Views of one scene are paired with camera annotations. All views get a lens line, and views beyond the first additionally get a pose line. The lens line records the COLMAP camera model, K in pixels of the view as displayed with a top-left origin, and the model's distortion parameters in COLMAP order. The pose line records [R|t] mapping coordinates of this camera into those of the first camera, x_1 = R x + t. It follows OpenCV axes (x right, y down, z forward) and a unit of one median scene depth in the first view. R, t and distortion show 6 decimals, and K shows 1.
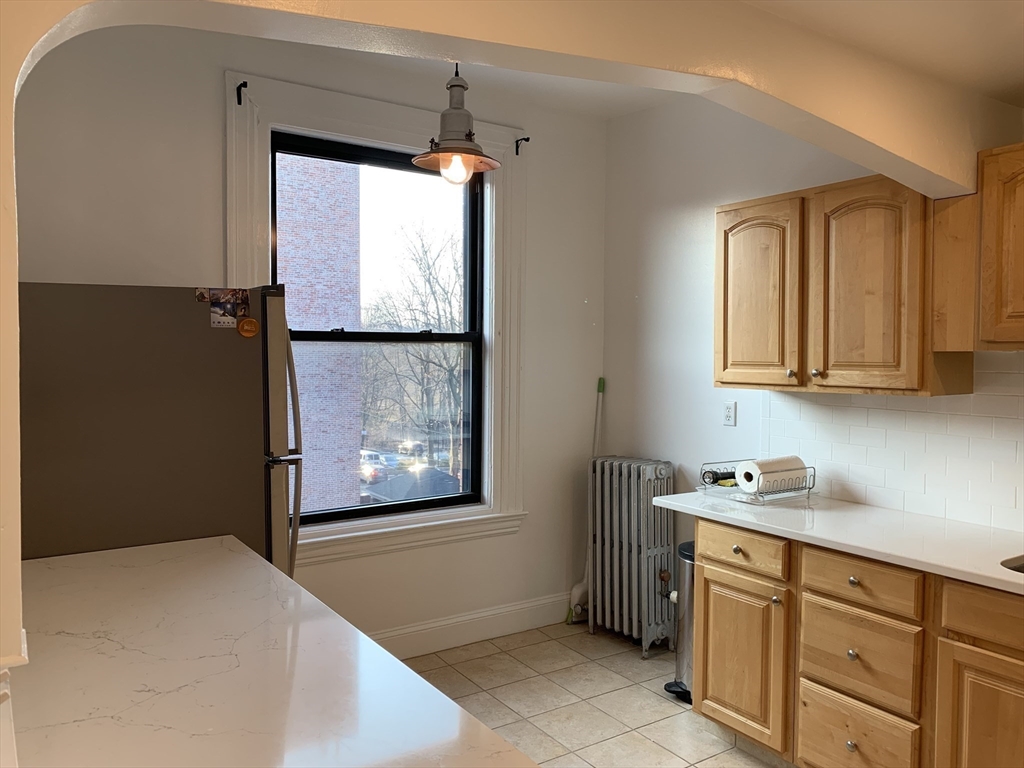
lens RADIAL K [[778.1, 0, 512.0], [0, 778.1, 384.0], [0, 0, 1]] dist [-0.000244, 0.001841]
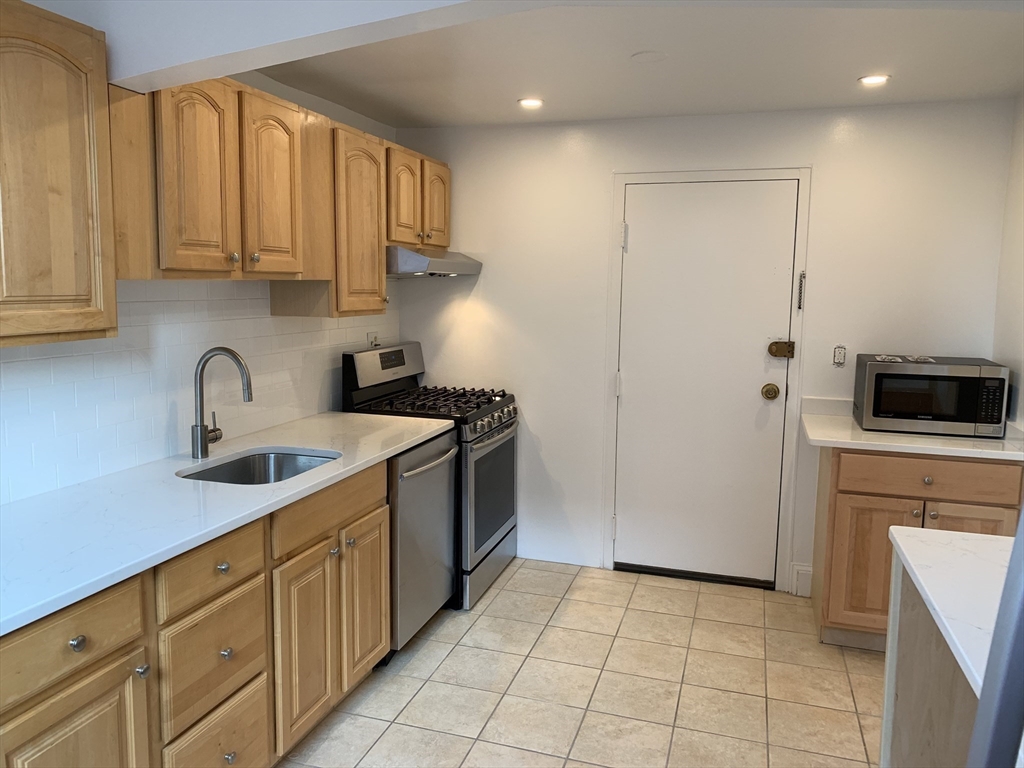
lens RADIAL K [[778.1, 0, 512.0], [0, 778.1, 384.0], [0, 0, 1]] dist [-0.000244, 0.001841]
pose [[-0.624137, -0.115508, 0.772729, -0.324064], [0.011112, 0.987599, 0.156603, -0.054485], [-0.781236, 0.106328, -0.615114, 1.137542]]
